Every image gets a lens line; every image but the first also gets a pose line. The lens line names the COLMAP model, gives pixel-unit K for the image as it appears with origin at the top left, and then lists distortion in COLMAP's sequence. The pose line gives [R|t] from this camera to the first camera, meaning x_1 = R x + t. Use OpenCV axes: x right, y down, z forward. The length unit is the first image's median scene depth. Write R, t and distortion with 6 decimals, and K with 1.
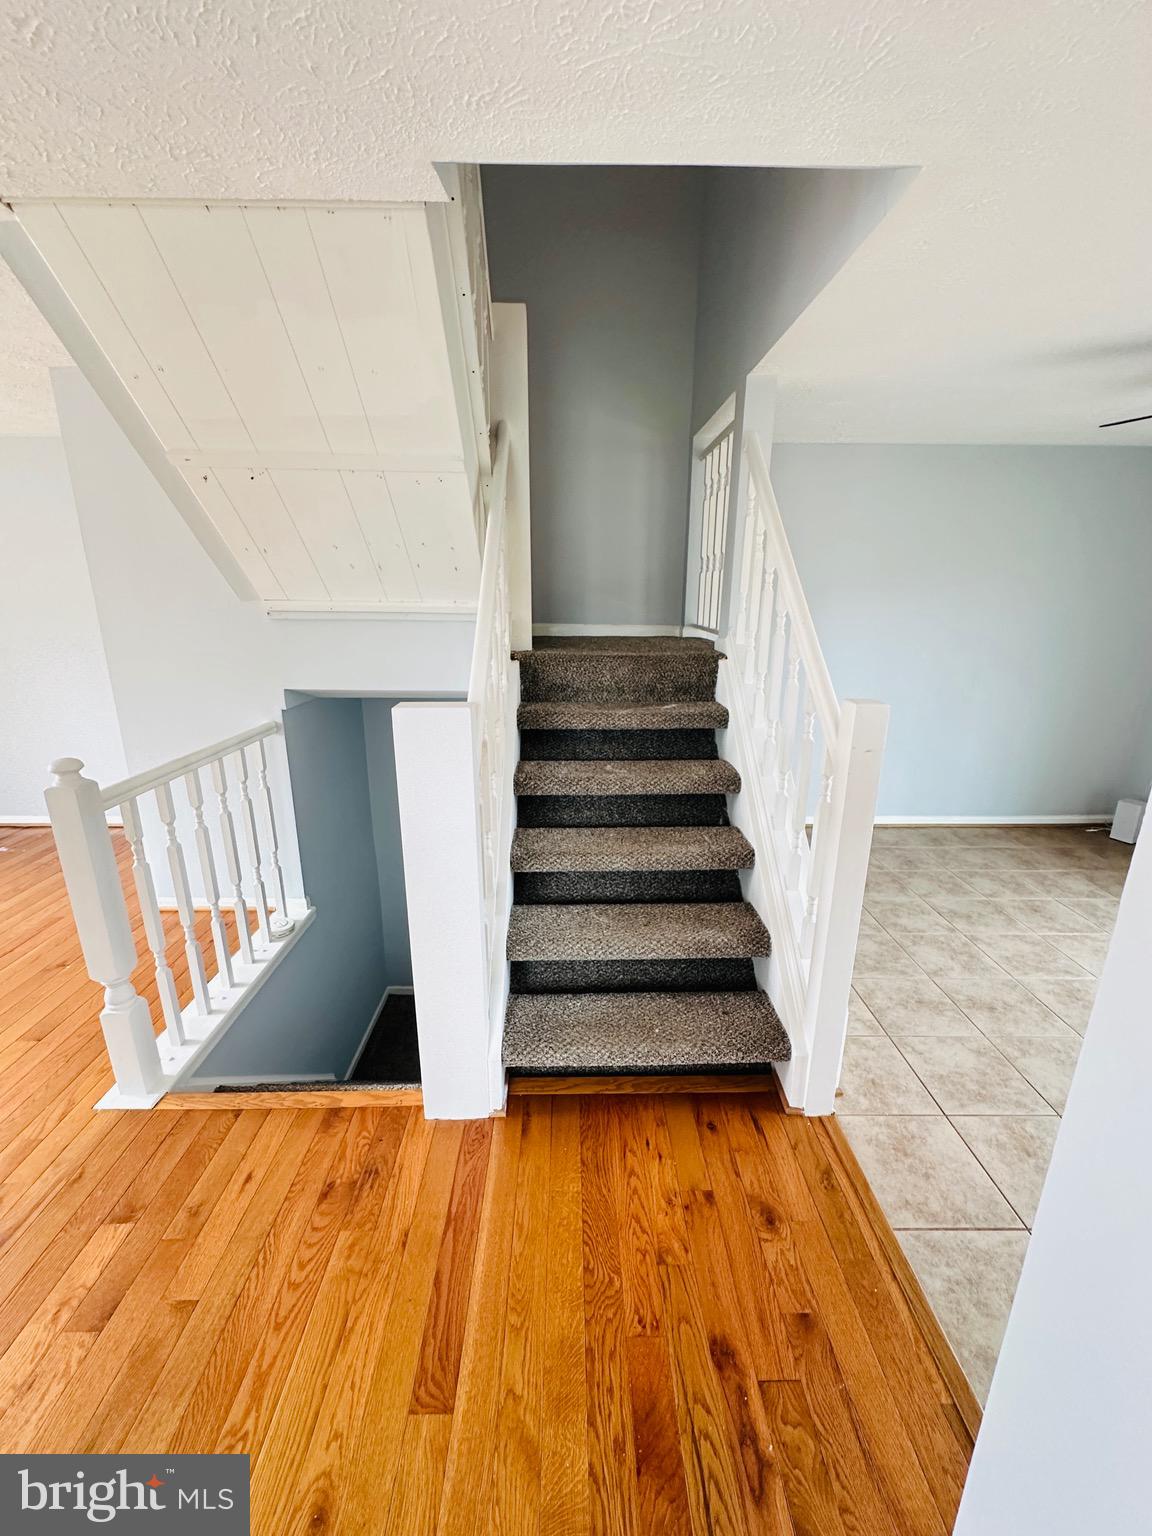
lens RADIAL K [[617.9, 0, 578.9], [0, 617.9, 763.1], [0, 0, 1]] dist [-0.001404, 0.000343]
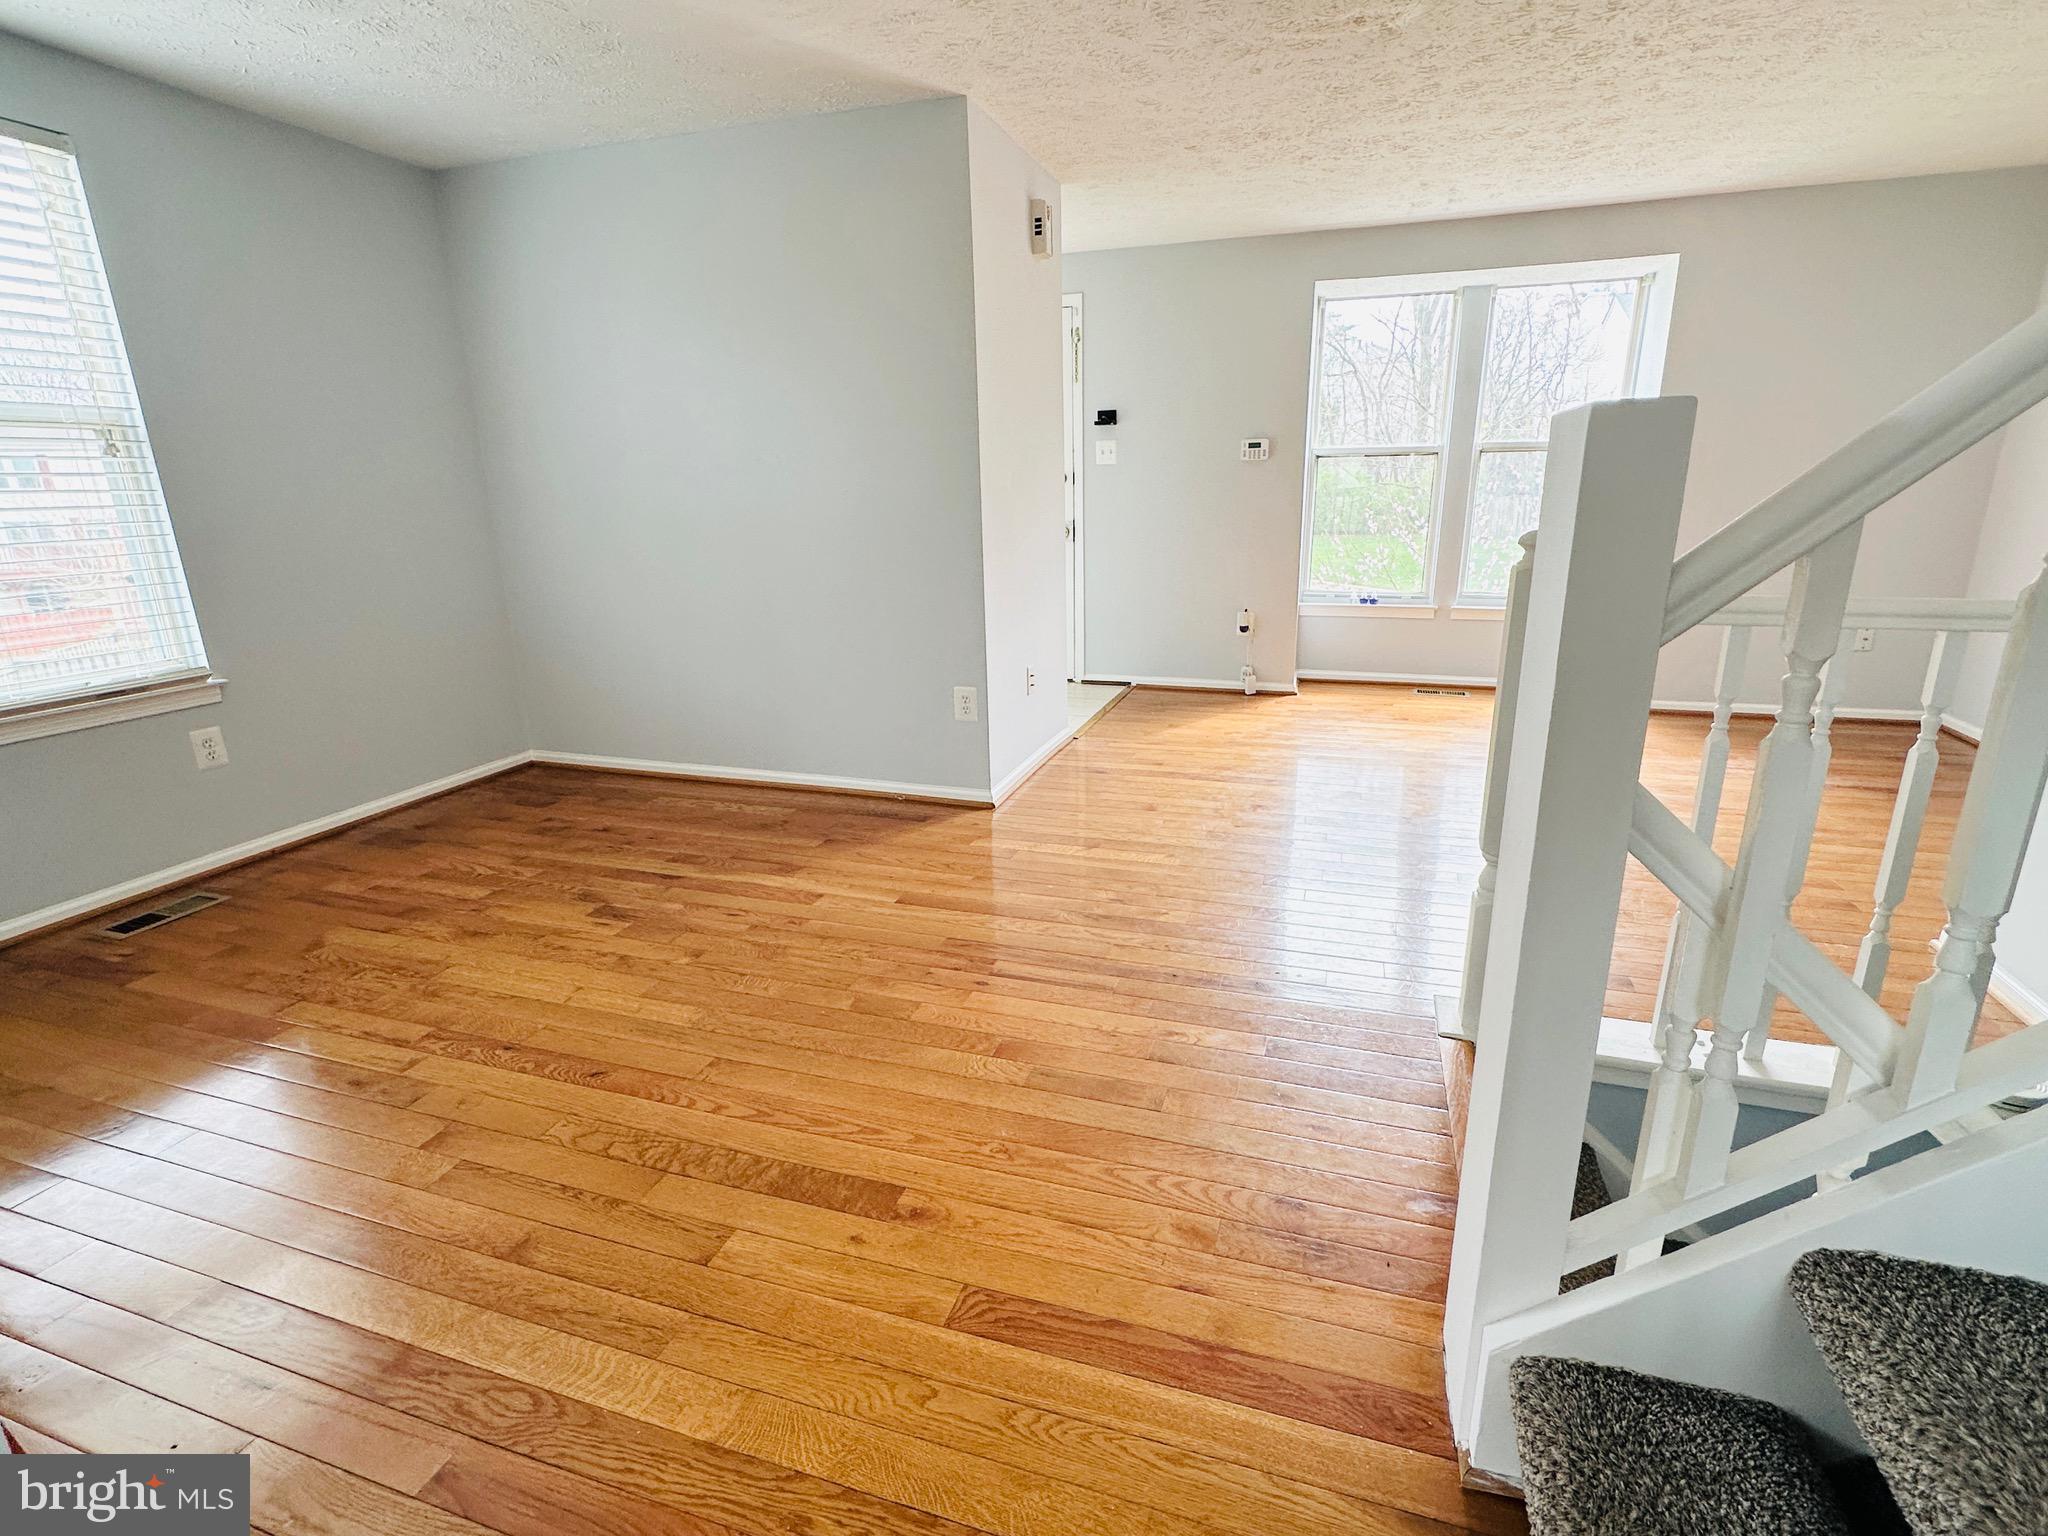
lens RADIAL K [[986.1, 0, 1024.9], [0, 986.1, 775.0], [0, 0, 1]] dist [-0.002775, 0.001273]
pose [[-0.332196, 0.269236, -0.903968, 0.307691], [-0.229203, 0.906625, 0.354256, -0.008998], [0.914938, 0.324874, -0.239468, 0.525264]]
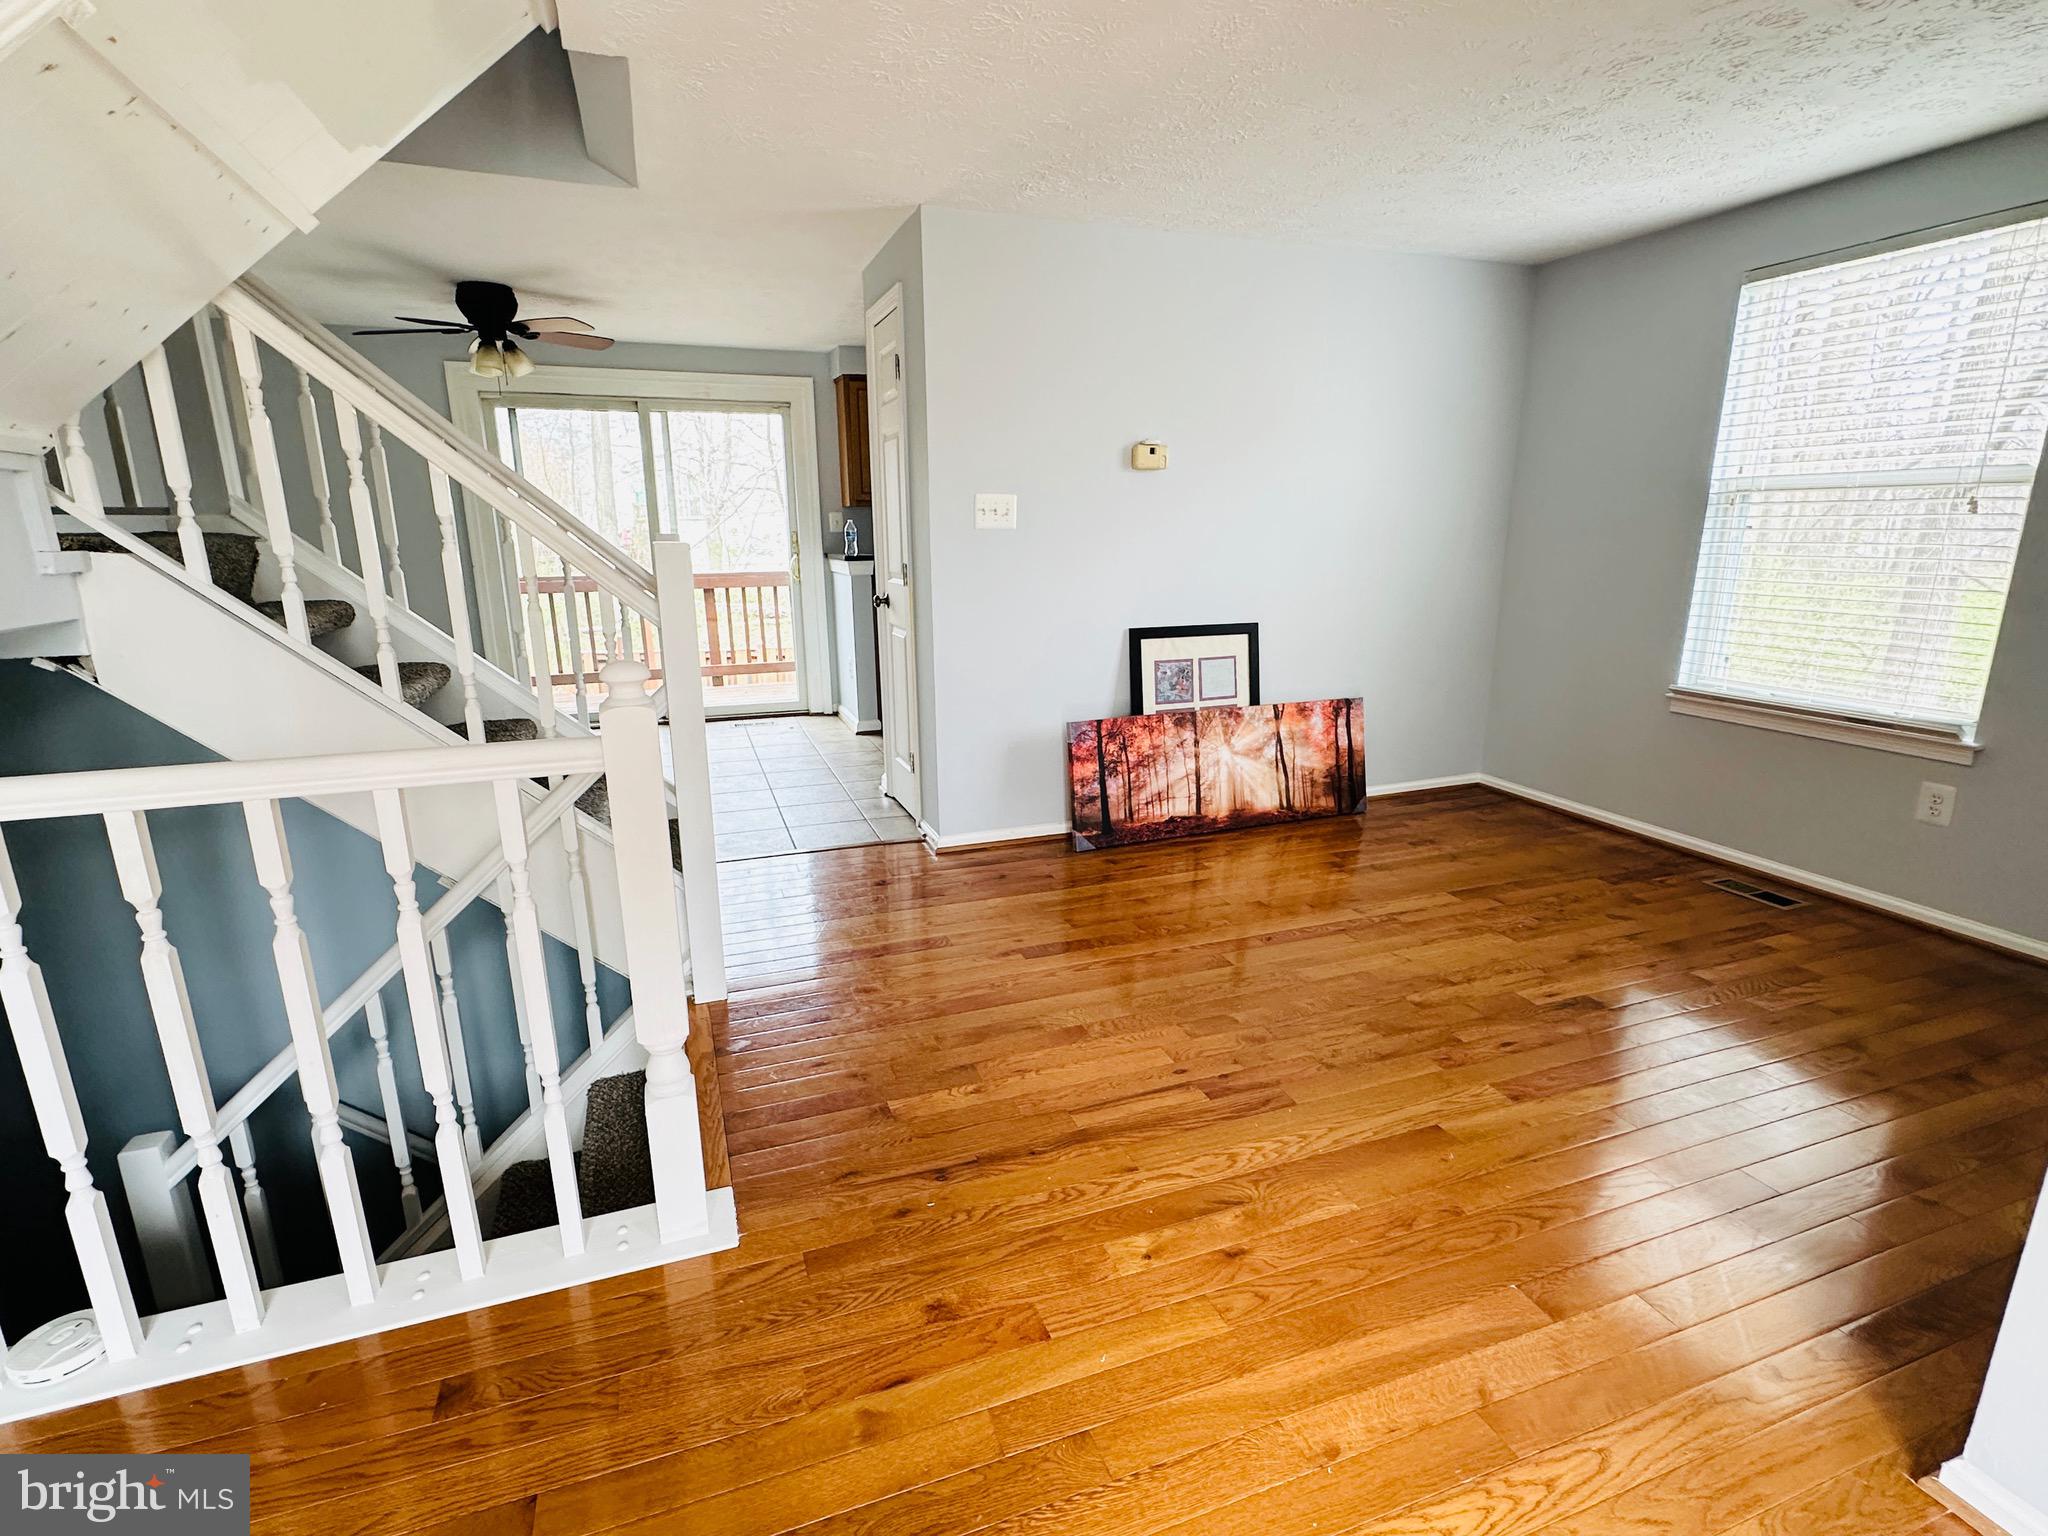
lens RADIAL K [[986.1, 0, 1031.1], [0, 986.1, 768.4], [0, 0, 1]] dist [-0.002775, 0.001273]
pose [[-0.331736, -0.232742, 0.914211, -1.185713], [0.247661, 0.913611, 0.322457, -0.077110], [-0.910283, 0.333385, -0.245436, 0.586116]]
